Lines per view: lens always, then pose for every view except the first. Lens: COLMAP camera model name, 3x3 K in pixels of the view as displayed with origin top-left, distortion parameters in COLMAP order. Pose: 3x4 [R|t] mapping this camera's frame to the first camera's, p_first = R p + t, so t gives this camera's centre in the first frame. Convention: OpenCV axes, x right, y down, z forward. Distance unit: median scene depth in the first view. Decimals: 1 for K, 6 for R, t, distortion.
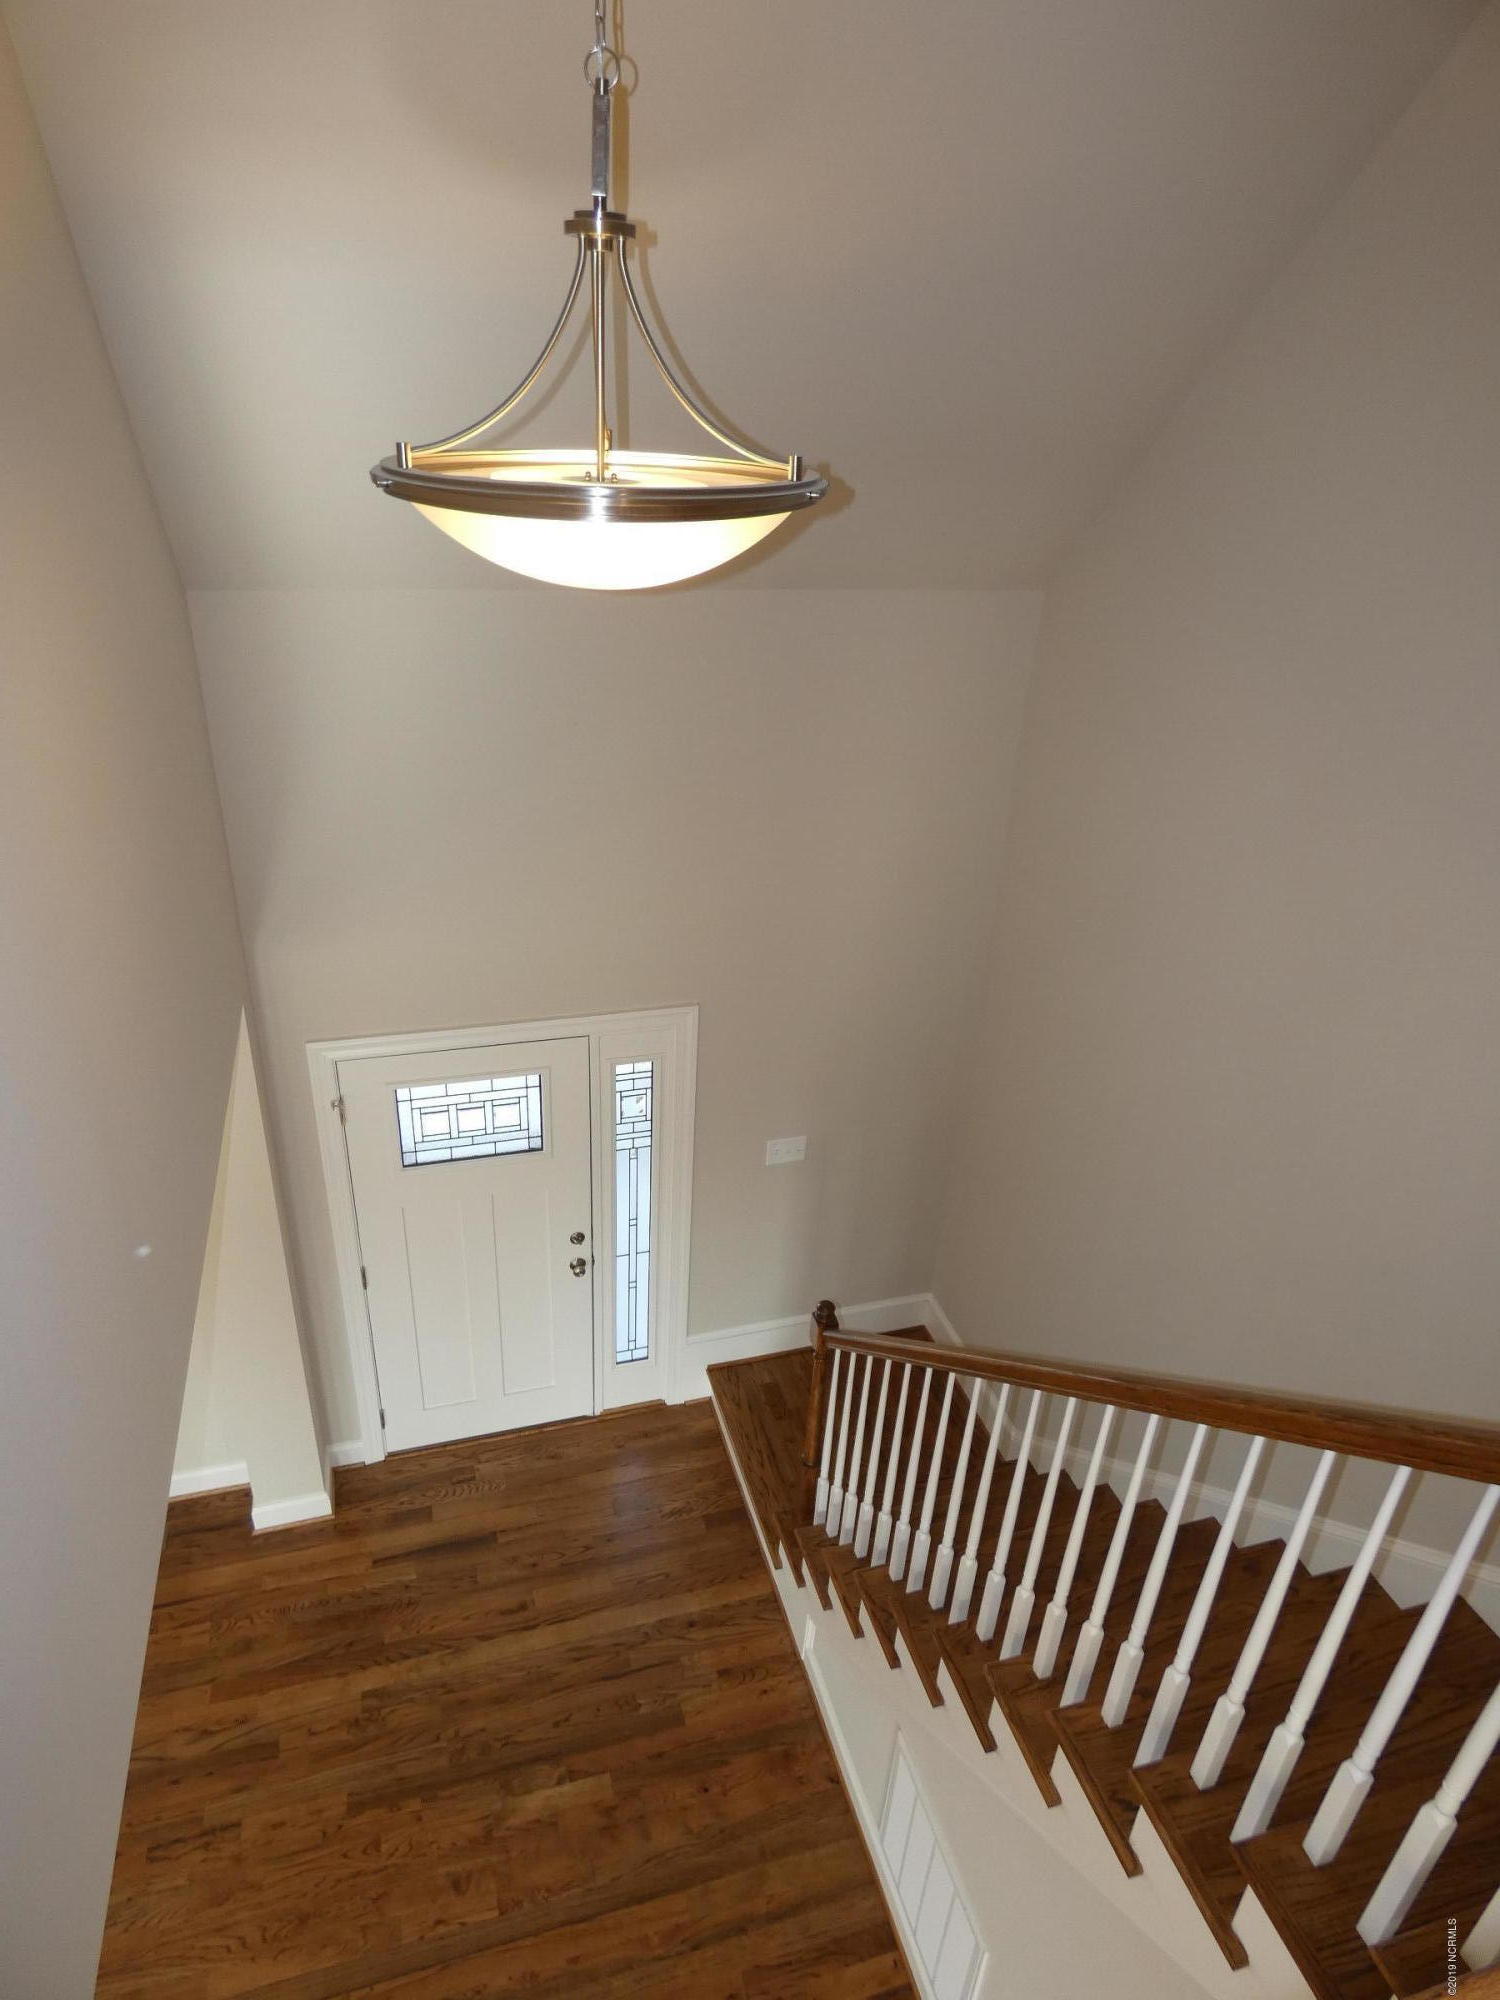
lens RADIAL K [[1177.9, 0, 748.4], [0, 1177.9, 995.3], [0, 0, 1]] dist [0.001925, 0.000226]
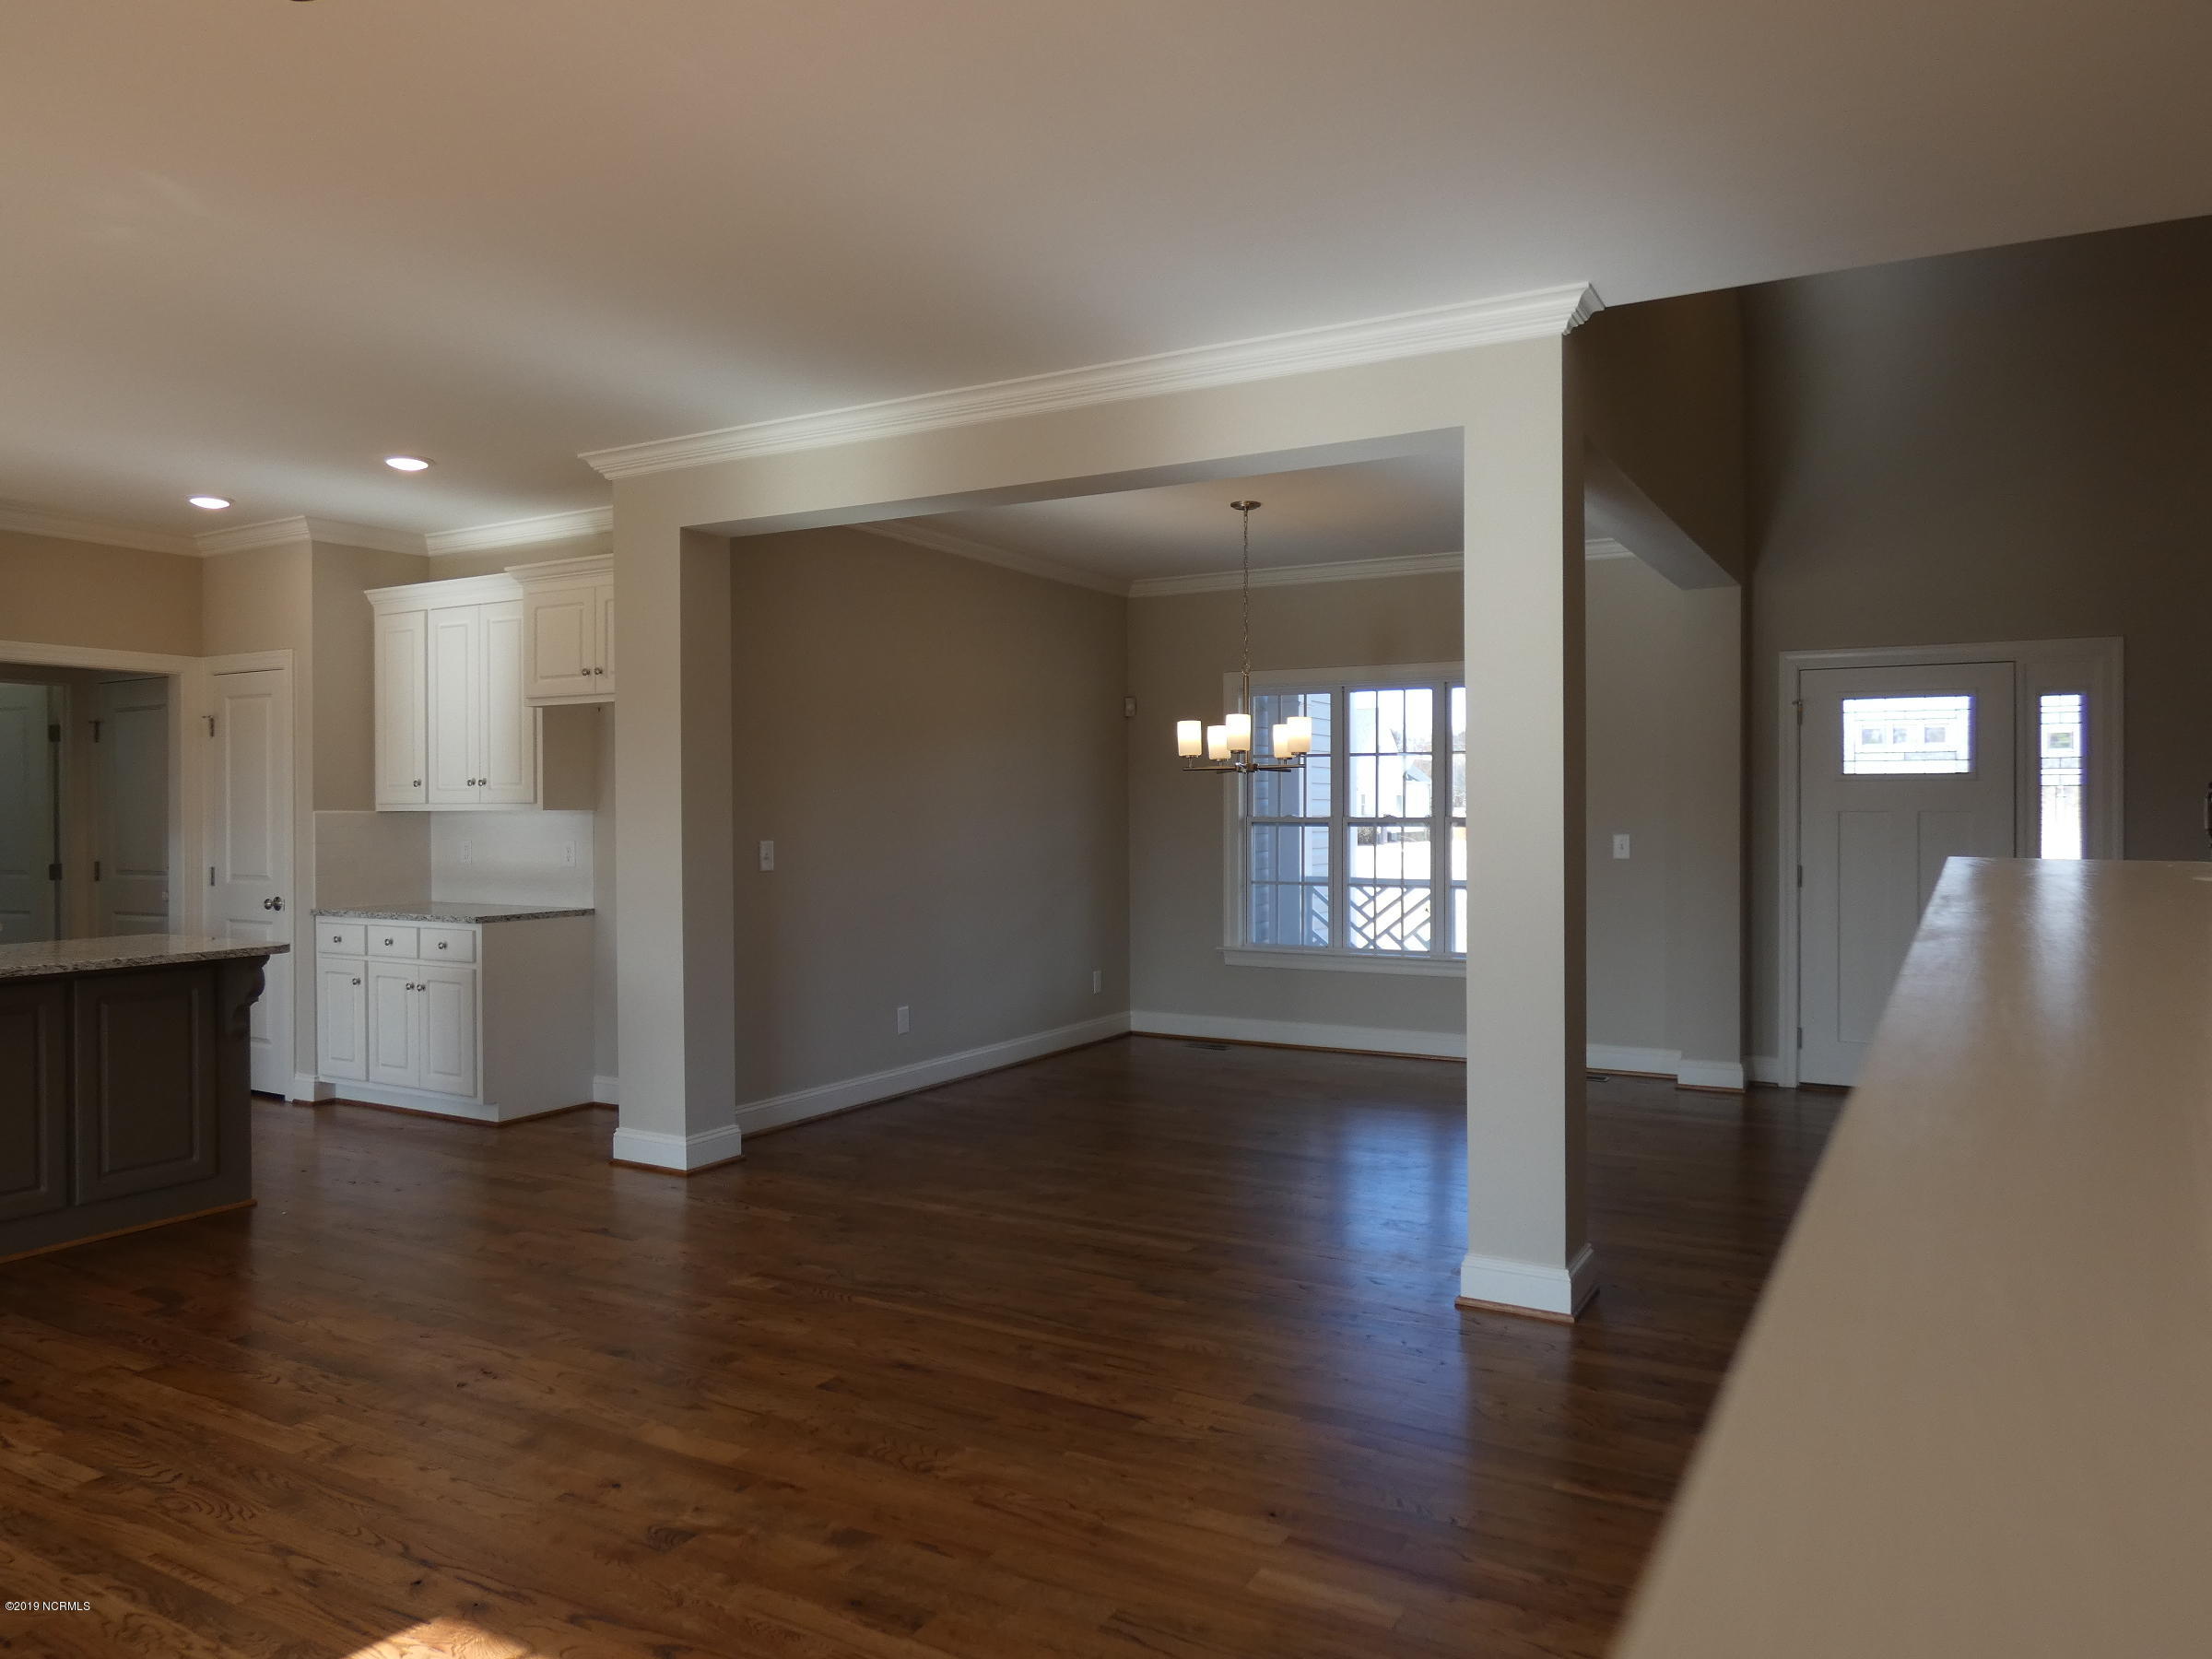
lens RADIAL K [[1483.4, 0, 1100.7], [0, 1483.4, 825.6], [0, 0, 1]] dist [-0.009086, -0.001175]
pose [[0.686842, -0.044315, -0.725454, 0.310051], [-0.303322, 0.889585, -0.341519, 0.969047], [0.660488, 0.454616, 0.597562, -0.458383]]
